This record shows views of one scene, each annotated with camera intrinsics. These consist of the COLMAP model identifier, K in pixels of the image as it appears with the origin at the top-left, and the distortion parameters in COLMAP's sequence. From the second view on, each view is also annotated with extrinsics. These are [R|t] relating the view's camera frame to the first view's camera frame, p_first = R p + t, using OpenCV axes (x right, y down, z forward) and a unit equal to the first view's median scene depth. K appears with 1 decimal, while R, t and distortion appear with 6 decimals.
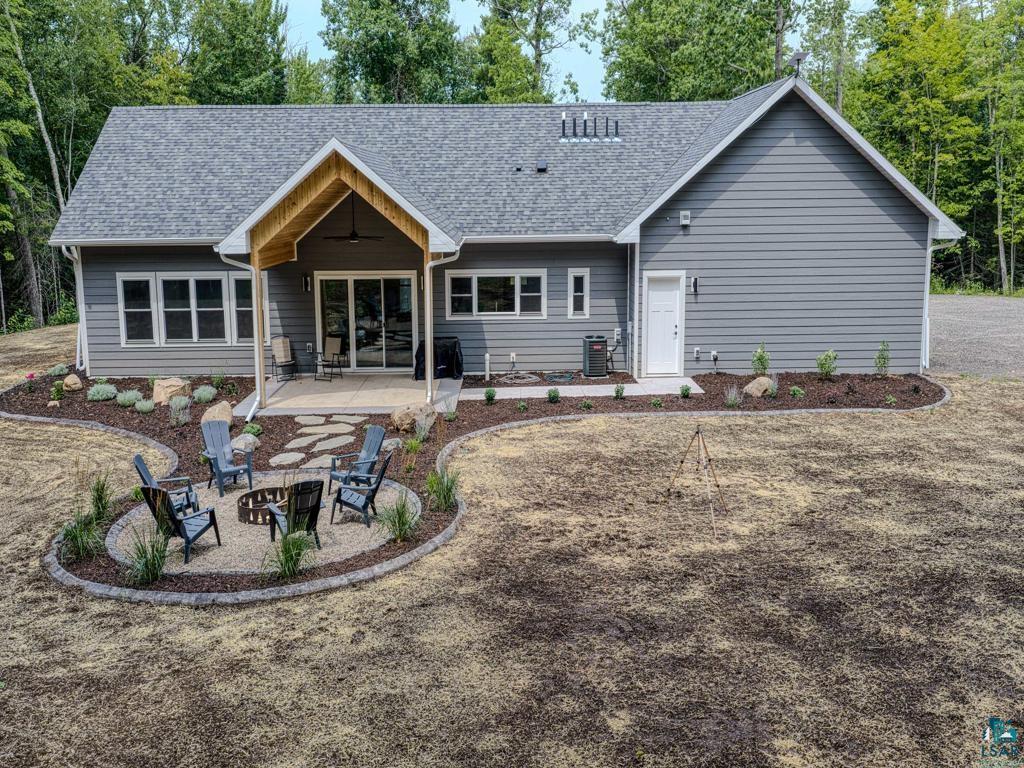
lens RADIAL K [[825.2, 0, 516.2], [0, 825.2, 385.6], [0, 0, 1]] dist [0.004411, -0.005663]
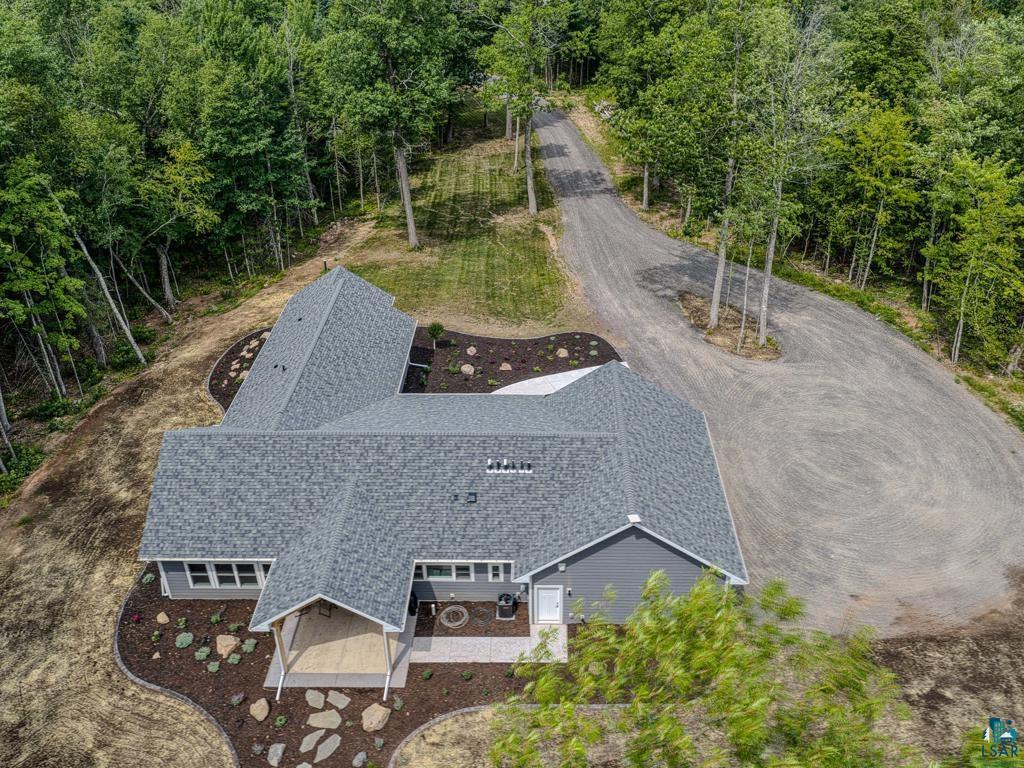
lens RADIAL K [[765.1, 0, 516.6], [0, 765.1, 388.0], [0, 0, 1]] dist [-0.006560, -0.003160]
pose [[0.998502, 0.054260, -0.007016, 0.107107], [-0.047796, 0.927490, 0.370781, -0.937514], [0.026626, -0.369890, 0.928694, -0.145521]]
